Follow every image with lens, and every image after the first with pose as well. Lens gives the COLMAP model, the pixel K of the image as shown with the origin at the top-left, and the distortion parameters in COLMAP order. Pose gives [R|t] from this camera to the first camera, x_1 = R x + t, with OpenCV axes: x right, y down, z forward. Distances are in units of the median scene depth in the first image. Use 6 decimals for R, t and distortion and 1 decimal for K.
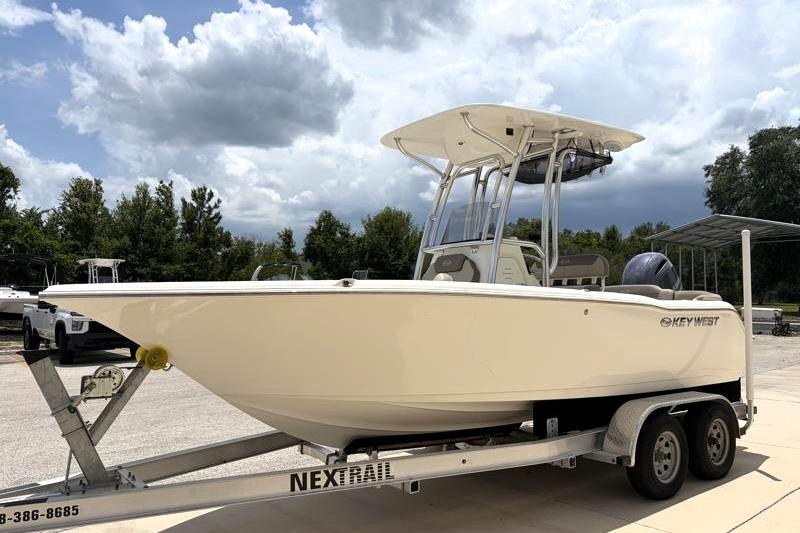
lens RADIAL K [[608.3, 0, 379.3], [0, 608.3, 264.6], [0, 0, 1]] dist [0.022429, -0.002746]
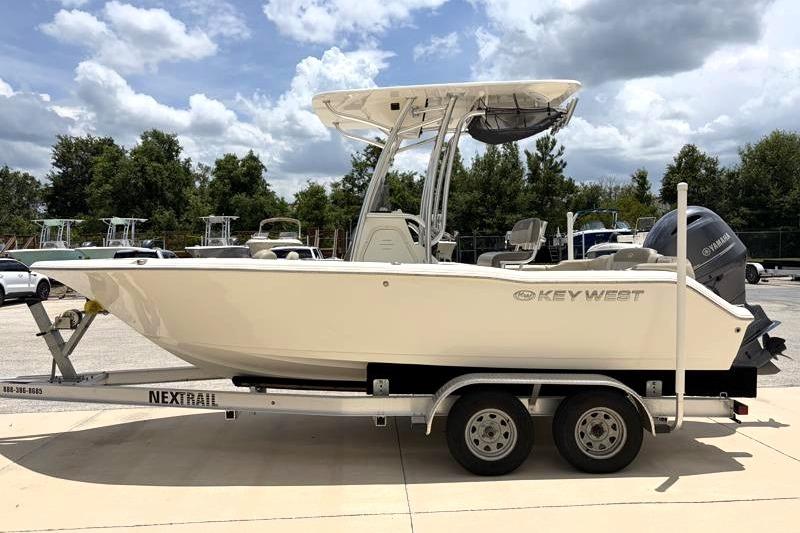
lens RADIAL K [[614.9, 0, 400.0], [0, 614.9, 266.5], [0, 0, 1]] dist [0.035652, -0.003798]
pose [[0.796212, 0.013611, -0.604865, 0.879477], [0.044620, 0.995703, 0.081142, -0.033022], [0.603371, -0.091596, 0.792183, 0.154562]]
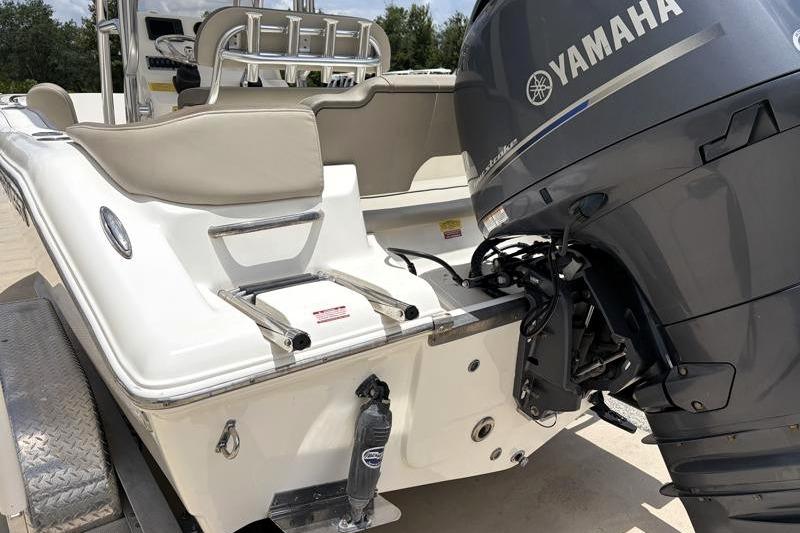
lens RADIAL K [[616.2, 0, 400.0], [0, 616.2, 266.5], [0, 0, 1]] dist [0.017182, -0.004198]
pose [[-0.063419, 0.273873, -0.959673, 0.921538], [0.069076, 0.960507, 0.269546, 0.060098], [0.995594, -0.049196, -0.079833, 1.414167]]
